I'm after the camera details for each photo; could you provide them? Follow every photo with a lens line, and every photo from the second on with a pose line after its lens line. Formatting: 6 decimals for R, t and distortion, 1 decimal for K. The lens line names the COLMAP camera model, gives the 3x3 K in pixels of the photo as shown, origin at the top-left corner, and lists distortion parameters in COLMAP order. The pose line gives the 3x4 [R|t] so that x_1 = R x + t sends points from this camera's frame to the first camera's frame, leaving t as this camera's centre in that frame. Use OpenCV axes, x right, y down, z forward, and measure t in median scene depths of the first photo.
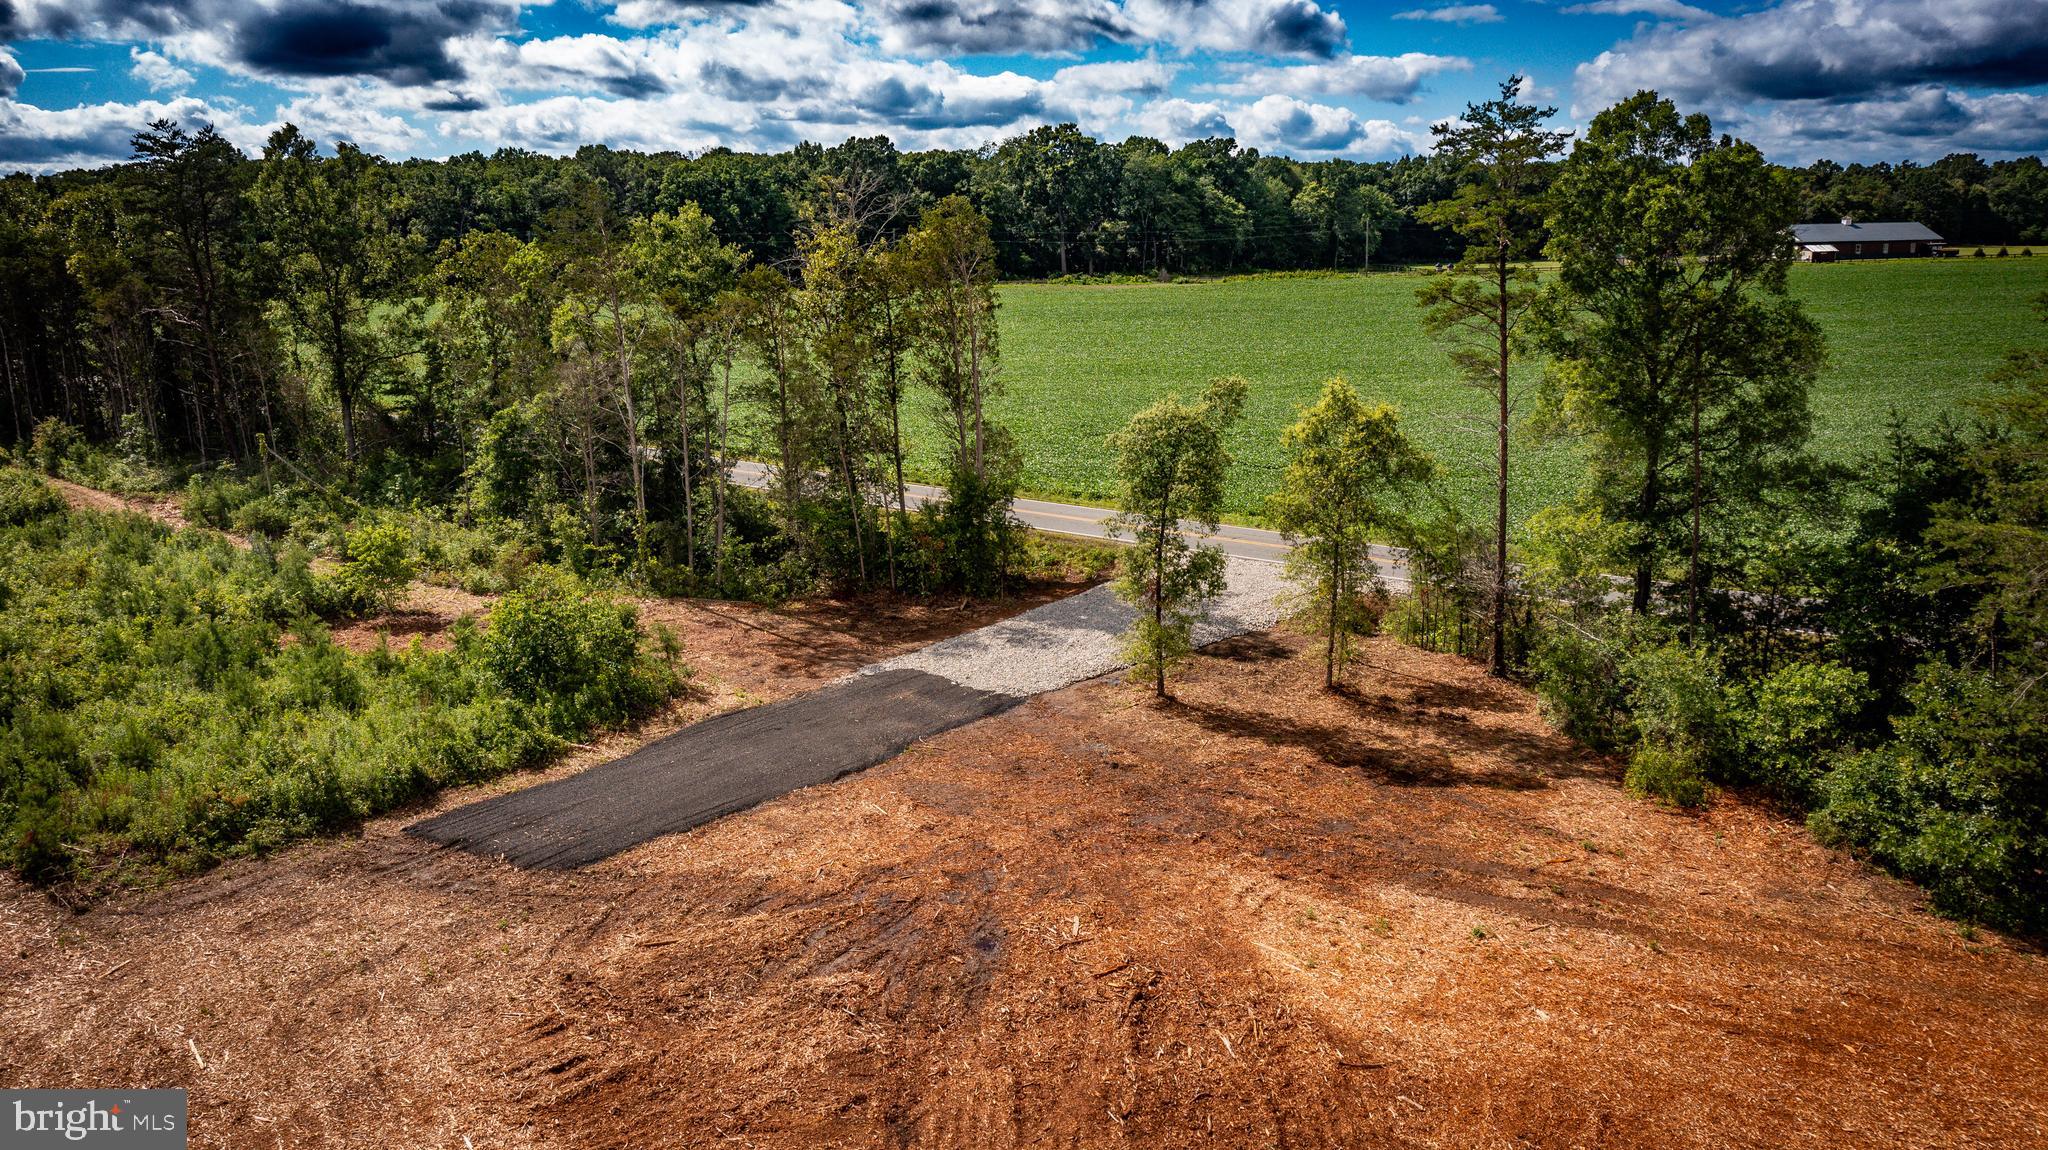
lens RADIAL K [[1637.6, 0, 1028.7], [0, 1637.6, 542.4], [0, 0, 1]] dist [-0.009695, 0.001175]
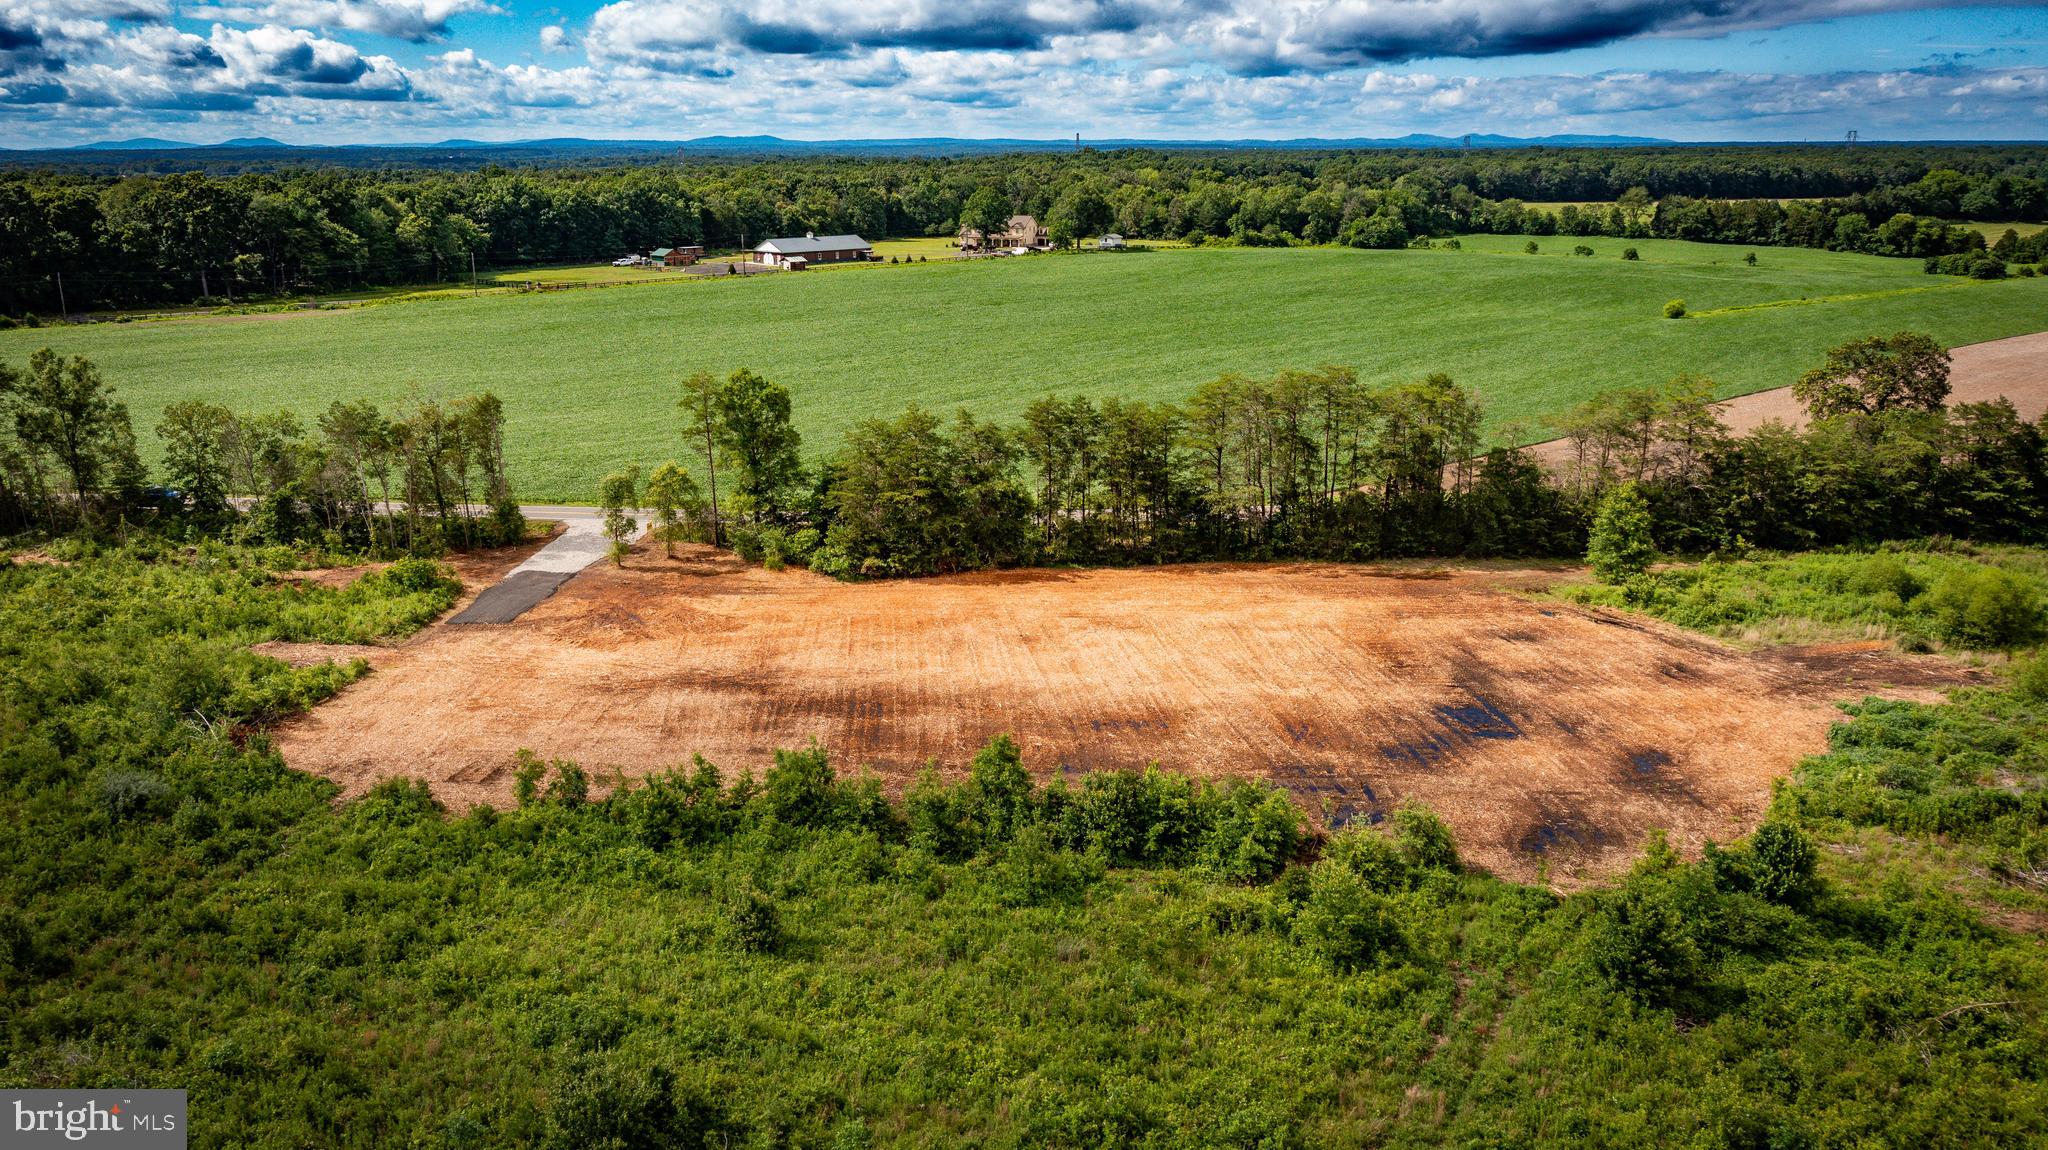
lens RADIAL K [[1642.1, 0, 1024.0], [0, 1642.1, 575.0], [0, 0, 1]] dist [0.005472, 0.005598]
pose [[0.836367, -0.129549, 0.532642, -0.712758], [0.098823, 0.991386, 0.085951, -0.061827], [-0.539188, -0.019249, 0.841965, -1.551142]]
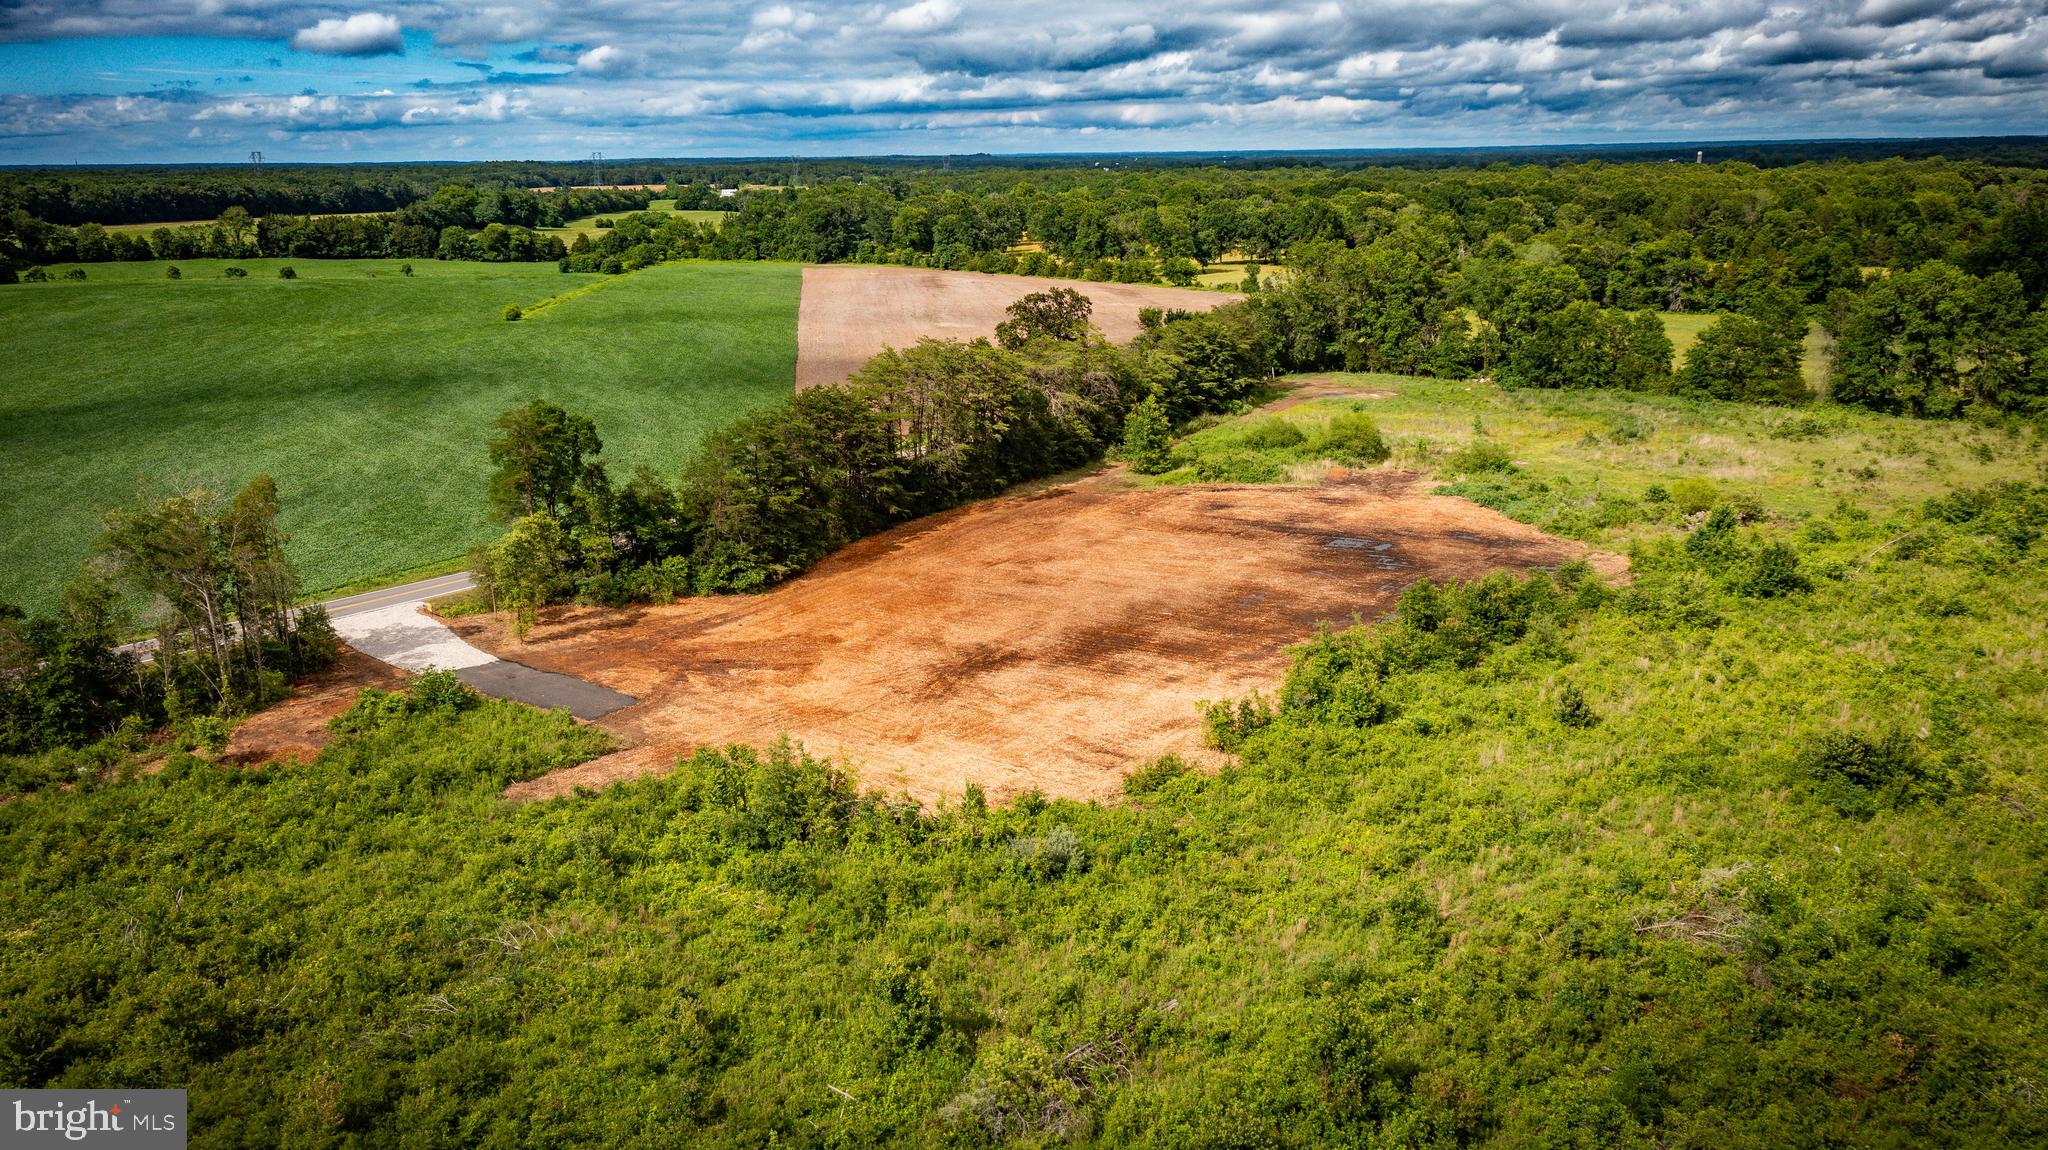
lens RADIAL K [[1665.5, 0, 1024.0], [0, 1665.5, 575.0], [0, 0, 1]] dist [-0.000089, -0.001253]
pose [[0.027542, -0.231550, 0.972433, -1.850905], [0.200908, 0.954234, 0.221526, -0.326404], [-0.979223, 0.189269, 0.072802, -0.024728]]
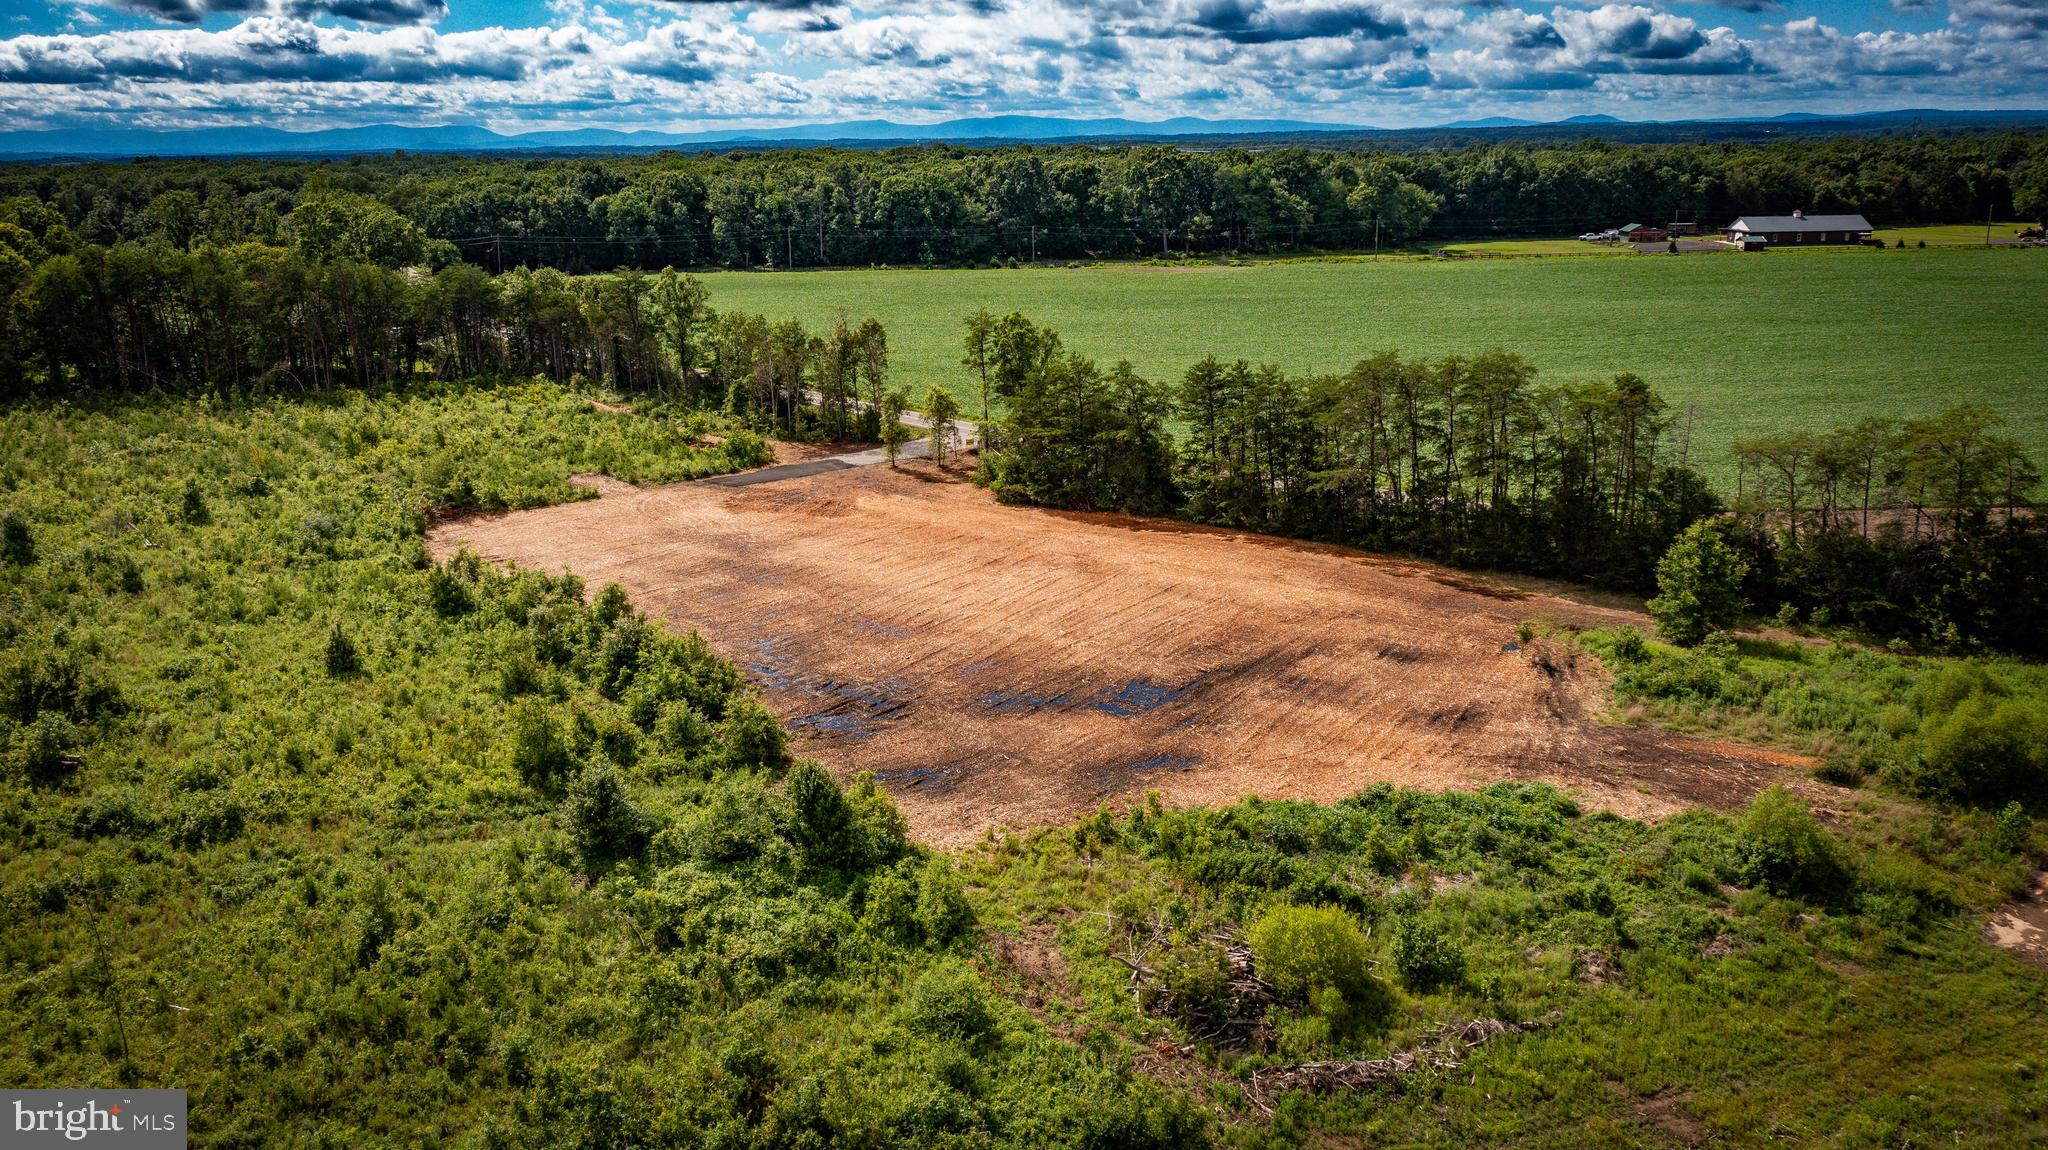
lens RADIAL K [[1665.5, 0, 1024.0], [0, 1665.5, 575.0], [0, 0, 1]] dist [-0.000089, -0.001253]
pose [[0.983946, 0.043105, -0.173181, 0.797601], [-0.031250, 0.997014, 0.070611, 0.048155], [0.175708, -0.064065, 0.982355, -2.078698]]
